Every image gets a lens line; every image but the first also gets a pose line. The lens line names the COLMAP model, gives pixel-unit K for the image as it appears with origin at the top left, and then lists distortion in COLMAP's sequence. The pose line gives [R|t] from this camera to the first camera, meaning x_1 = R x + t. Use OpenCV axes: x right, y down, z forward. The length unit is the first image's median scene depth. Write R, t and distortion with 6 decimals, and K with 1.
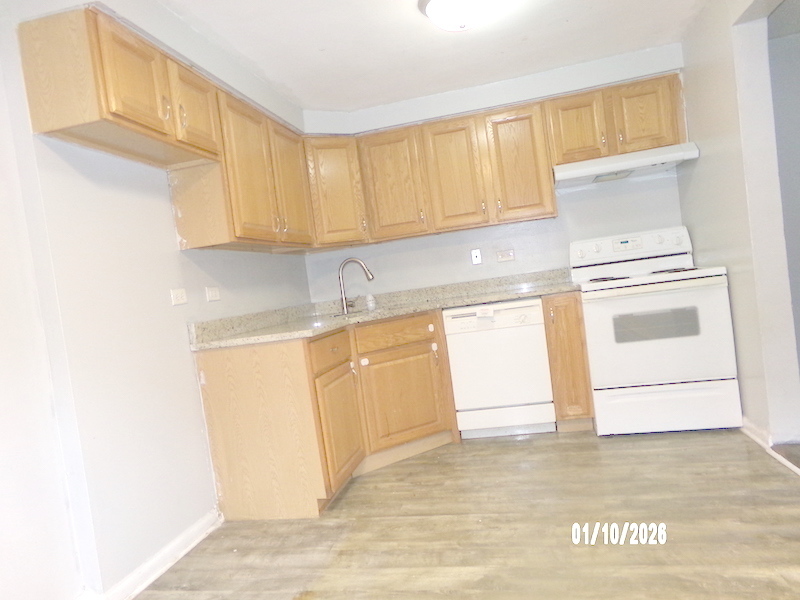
lens RADIAL K [[555.8, 0, 402.0], [0, 555.8, 299.8], [0, 0, 1]] dist [-0.012938, 0.005386]
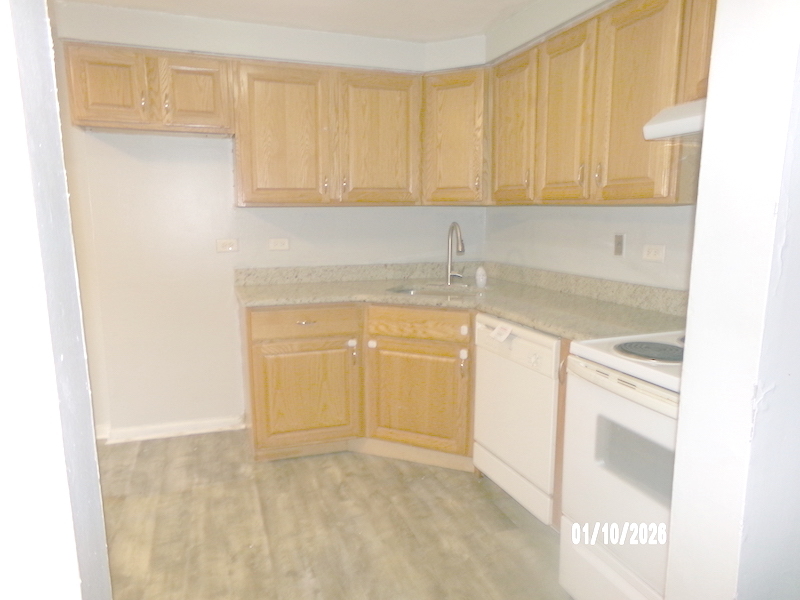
lens RADIAL K [[555.8, 0, 401.5], [0, 555.8, 301.7], [0, 0, 1]] dist [-0.012938, 0.005386]
pose [[0.517420, 0.264202, -0.813925, 0.799732], [-0.095251, 0.963016, 0.252045, -0.222979], [0.850414, -0.052886, 0.523449, 0.649156]]
